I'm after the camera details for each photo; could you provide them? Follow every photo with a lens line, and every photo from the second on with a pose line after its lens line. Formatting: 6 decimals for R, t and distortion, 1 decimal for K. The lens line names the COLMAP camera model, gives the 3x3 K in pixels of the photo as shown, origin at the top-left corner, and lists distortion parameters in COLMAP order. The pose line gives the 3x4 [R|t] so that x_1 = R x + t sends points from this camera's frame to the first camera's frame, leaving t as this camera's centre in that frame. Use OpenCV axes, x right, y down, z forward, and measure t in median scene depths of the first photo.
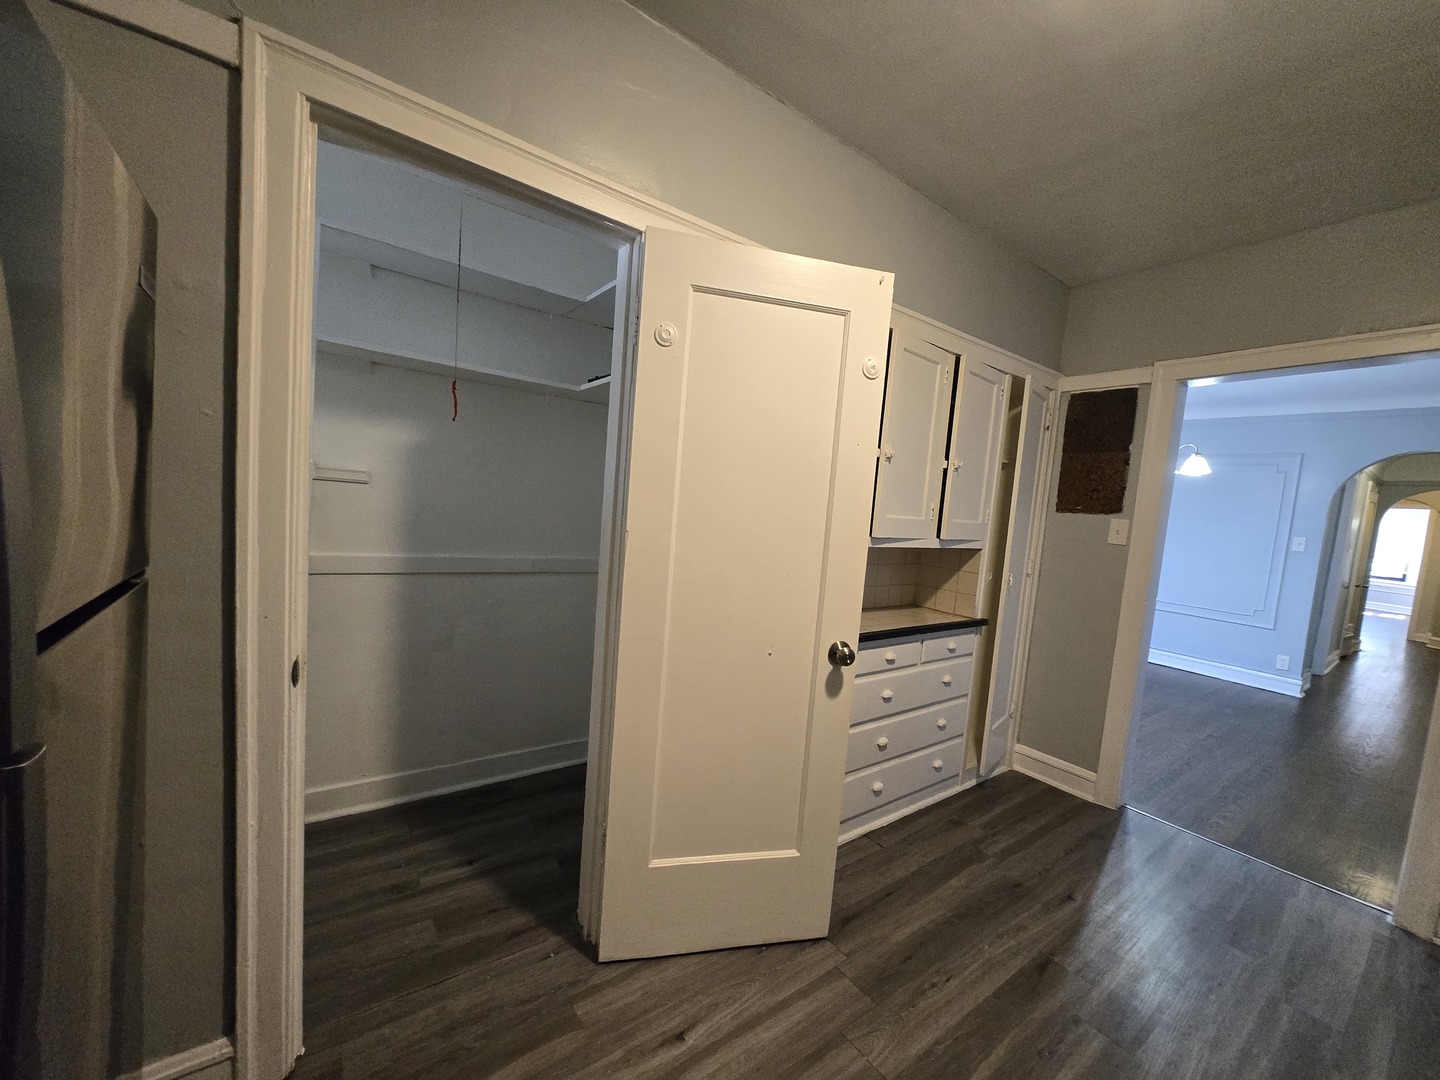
lens RADIAL K [[560.0, 0, 721.3], [0, 560.0, 543.8], [0, 0, 1]] dist [0.002302, -0.000236]
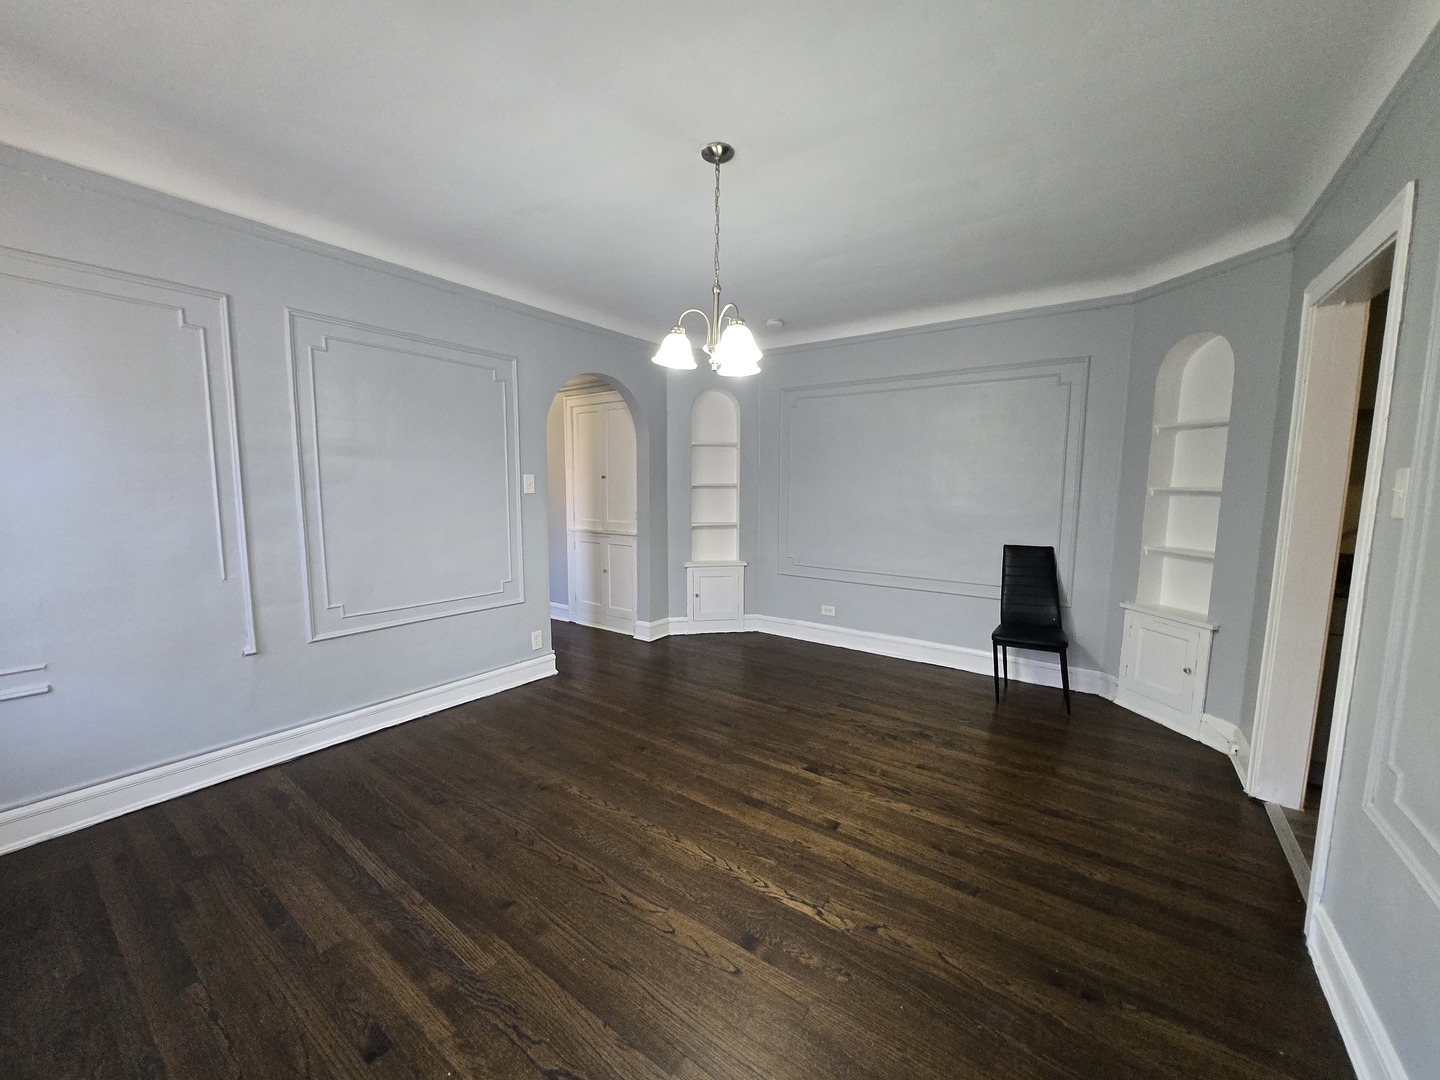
lens RADIAL K [[560.0, 0, 711.4], [0, 560.0, 548.1], [0, 0, 1]] dist [0.002302, -0.000236]
pose [[-0.299084, -0.175700, 0.937912, 0.268896], [0.053669, 0.978249, 0.200370, -0.057977], [-0.952716, 0.110264, -0.283149, 1.095832]]
